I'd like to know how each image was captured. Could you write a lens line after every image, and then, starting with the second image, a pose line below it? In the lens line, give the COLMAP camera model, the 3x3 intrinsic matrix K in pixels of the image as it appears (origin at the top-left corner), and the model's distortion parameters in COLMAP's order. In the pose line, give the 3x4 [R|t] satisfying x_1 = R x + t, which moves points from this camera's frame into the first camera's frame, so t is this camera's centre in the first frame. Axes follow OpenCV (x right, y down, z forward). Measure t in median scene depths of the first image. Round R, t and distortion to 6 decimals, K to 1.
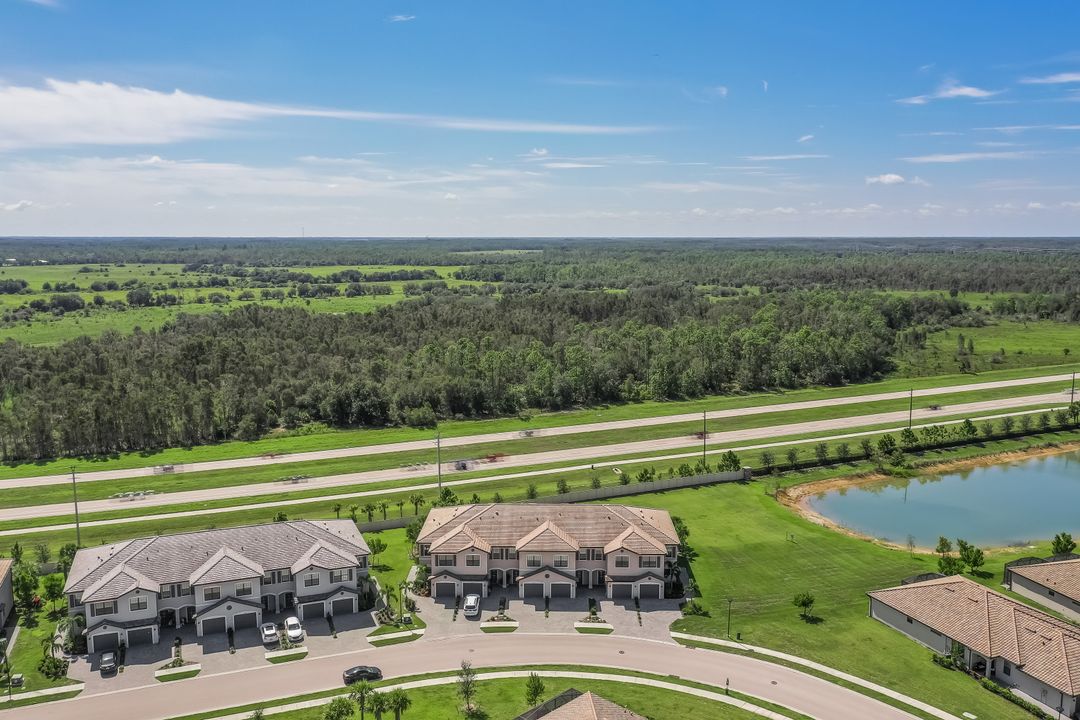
lens RADIAL K [[876.7, 0, 535.8], [0, 876.7, 358.9], [0, 0, 1]] dist [-0.012743, 0.016663]
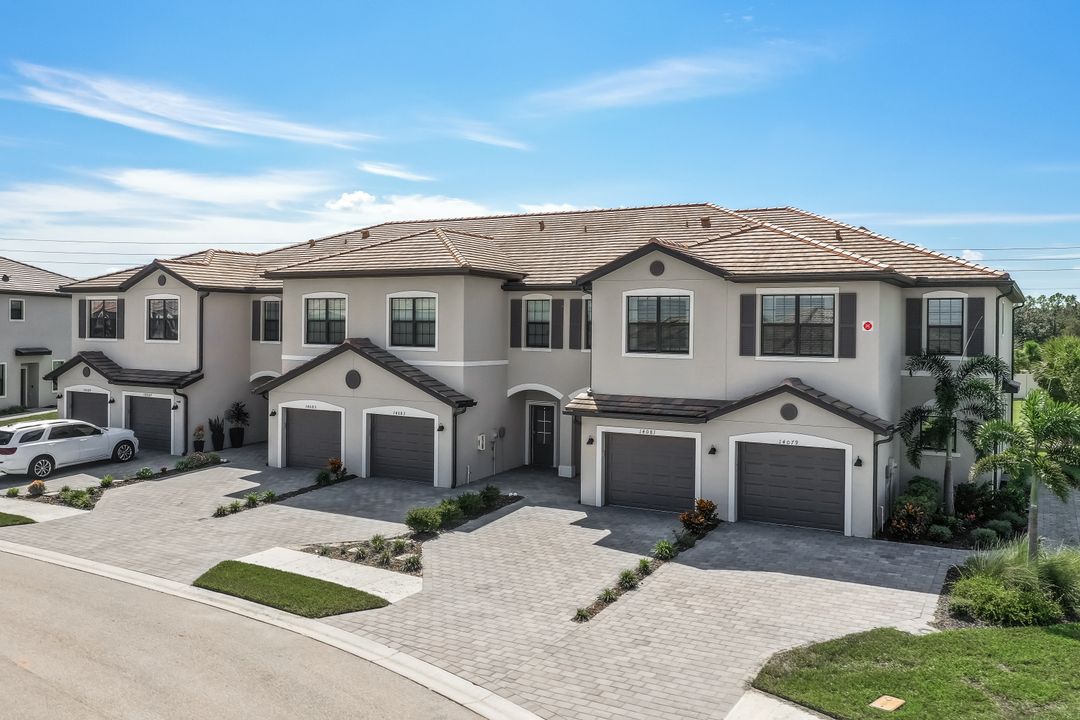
lens RADIAL K [[876.7, 0, 536.6], [0, 876.7, 358.3], [0, 0, 1]] dist [-0.012743, 0.016663]
pose [[0.878624, 0.026884, -0.476758, 0.157589], [-0.078950, 0.992852, -0.089512, 0.240964], [0.470943, 0.116288, 0.874465, 0.756009]]
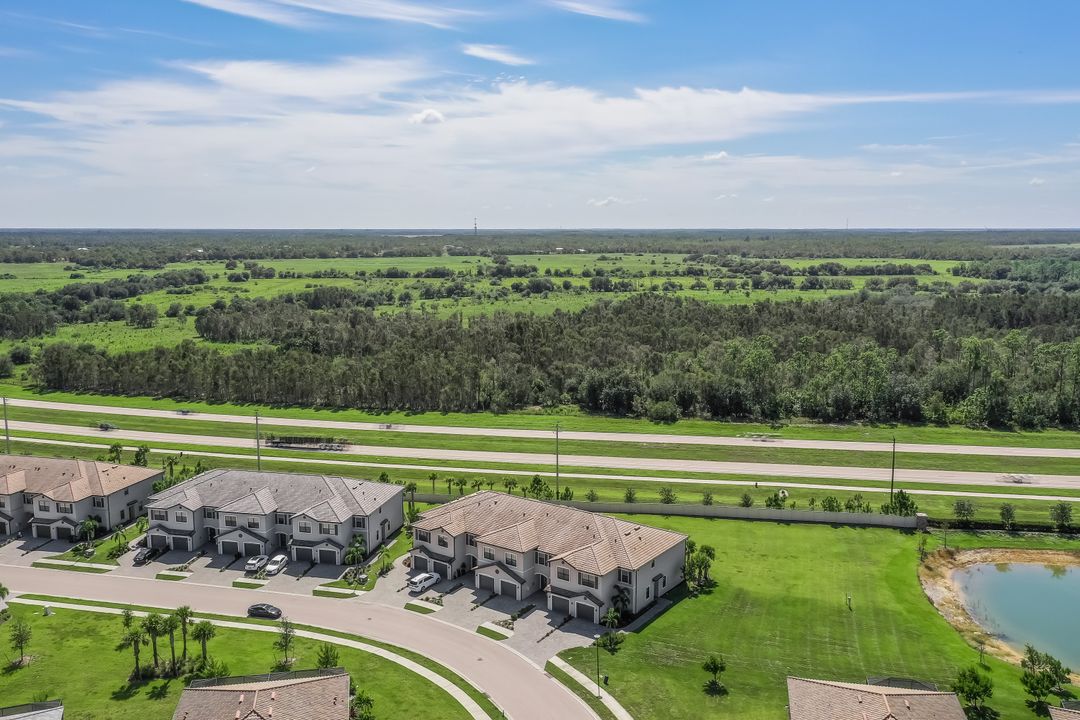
lens RADIAL K [[876.7, 0, 534.3], [0, 876.7, 363.3], [0, 0, 1]] dist [-0.012743, 0.016663]
pose [[0.821937, 0.083598, -0.563409, 0.541164], [-0.075541, 0.996432, 0.037646, -0.024312], [0.564546, 0.011618, 0.825320, 0.192050]]
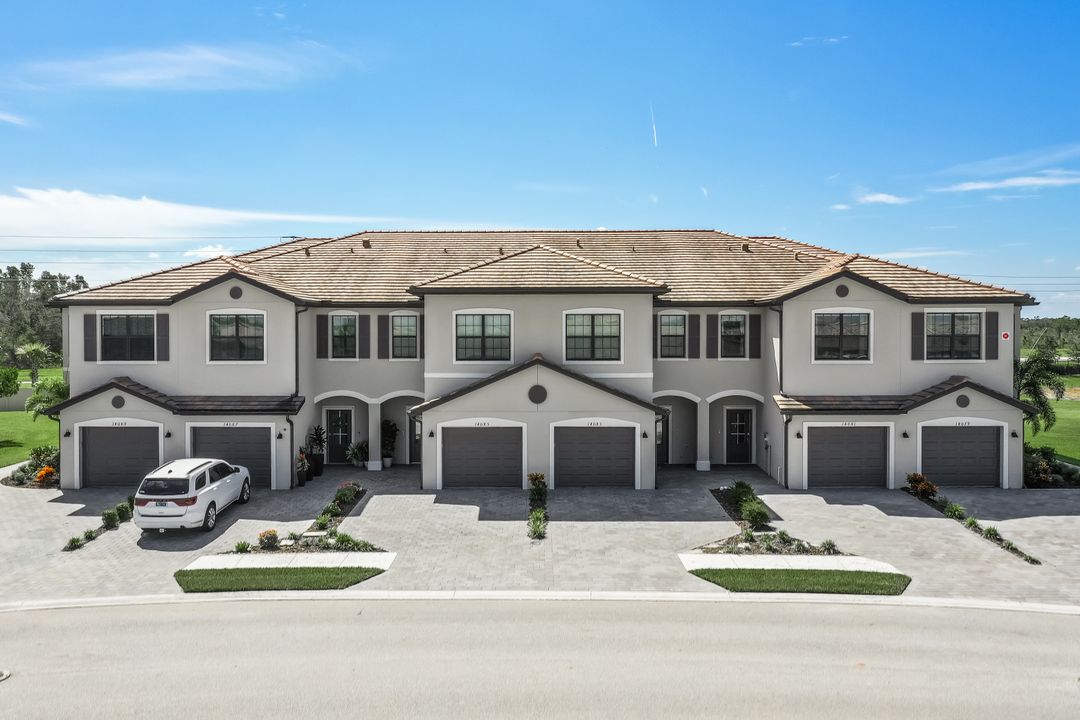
lens RADIAL K [[876.7, 0, 497.5], [0, 876.7, 349.6], [0, 0, 1]] dist [-0.012743, 0.016663]
pose [[0.999985, -0.002673, 0.004716, 0.000753], [0.003235, 0.992343, -0.123470, 0.246438], [-0.004350, 0.123483, 0.992337, 0.704019]]
